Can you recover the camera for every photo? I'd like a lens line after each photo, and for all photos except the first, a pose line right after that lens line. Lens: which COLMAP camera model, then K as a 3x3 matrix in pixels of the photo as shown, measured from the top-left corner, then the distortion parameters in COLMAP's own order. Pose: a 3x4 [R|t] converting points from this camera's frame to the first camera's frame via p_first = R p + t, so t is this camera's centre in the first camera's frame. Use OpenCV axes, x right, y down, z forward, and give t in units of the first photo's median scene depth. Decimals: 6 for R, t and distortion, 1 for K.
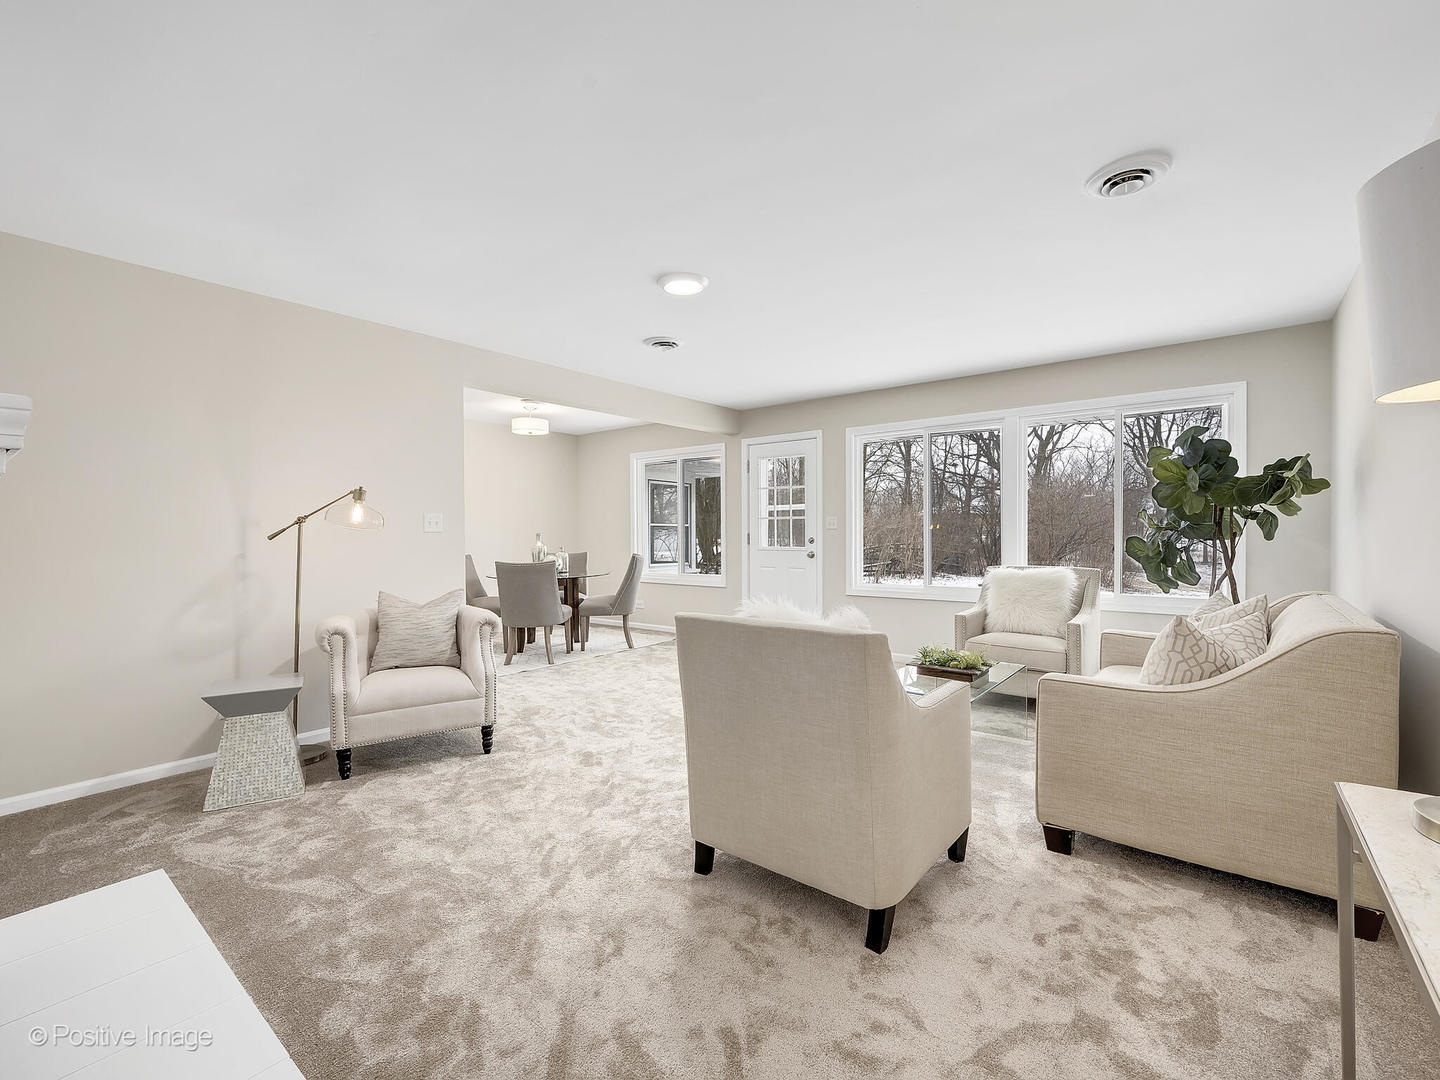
lens RADIAL K [[728.1, 0, 726.0], [0, 728.1, 537.8], [0, 0, 1]] dist [-0.000695, -0.000280]
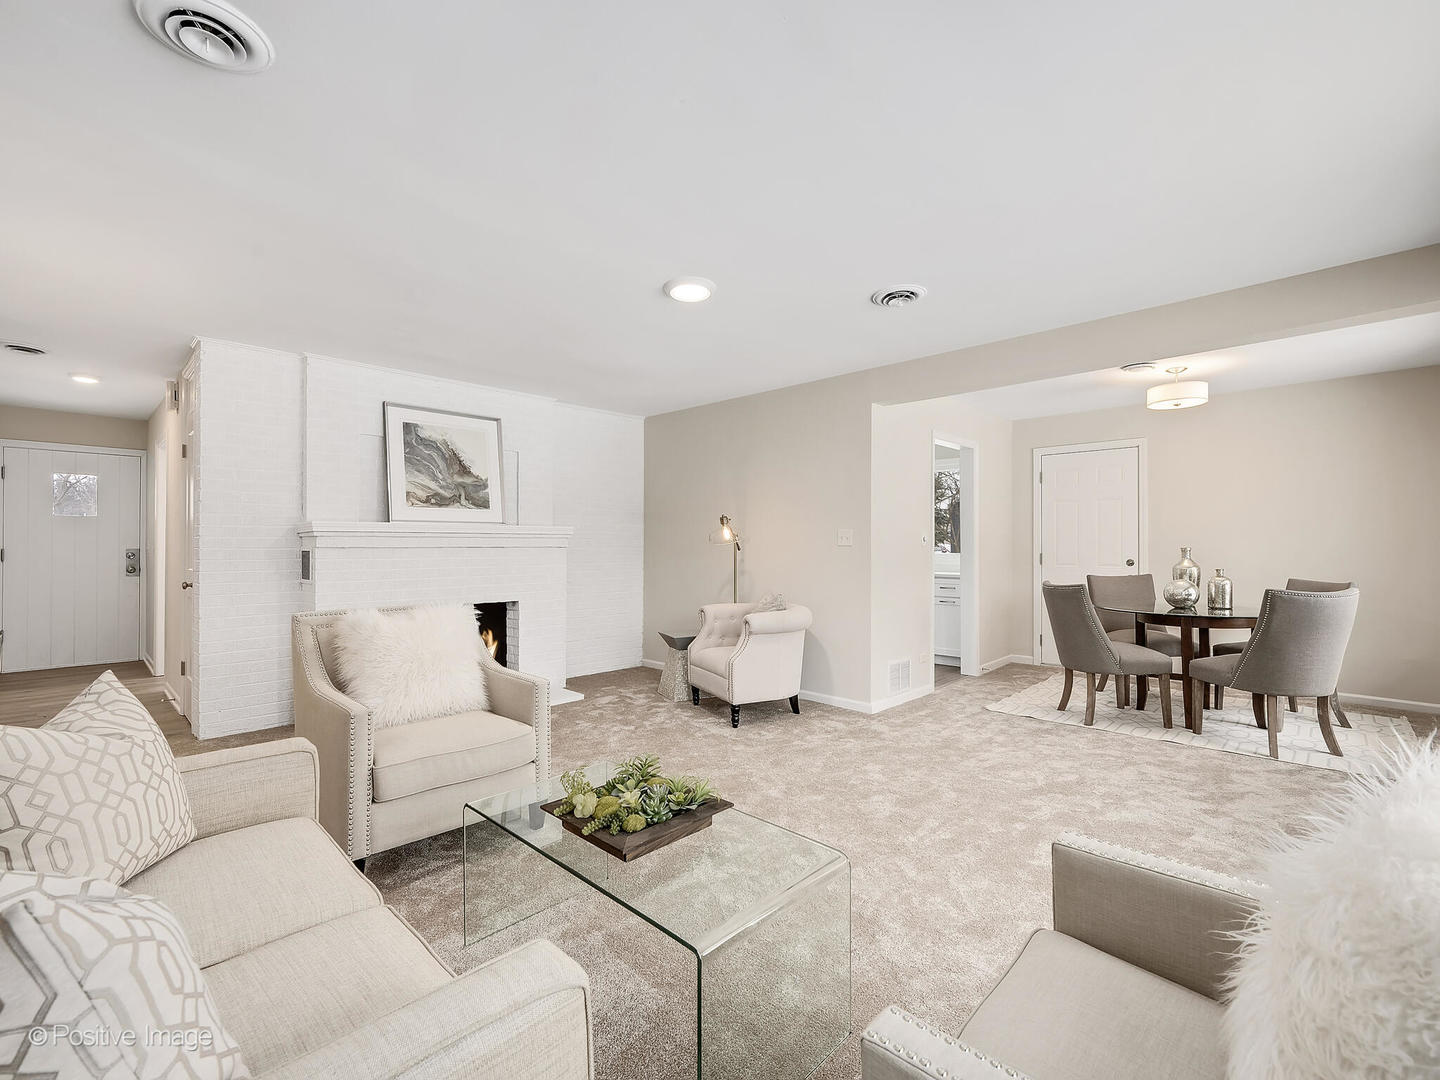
lens RADIAL K [[728.1, 0, 726.0], [0, 728.1, 537.8], [0, 0, 1]] dist [-0.000695, -0.000280]
pose [[-0.096602, -0.003886, -0.995315, 0.491977], [-0.006677, 0.999972, -0.003256, -0.010975], [0.995301, 0.006331, -0.096625, 0.656938]]
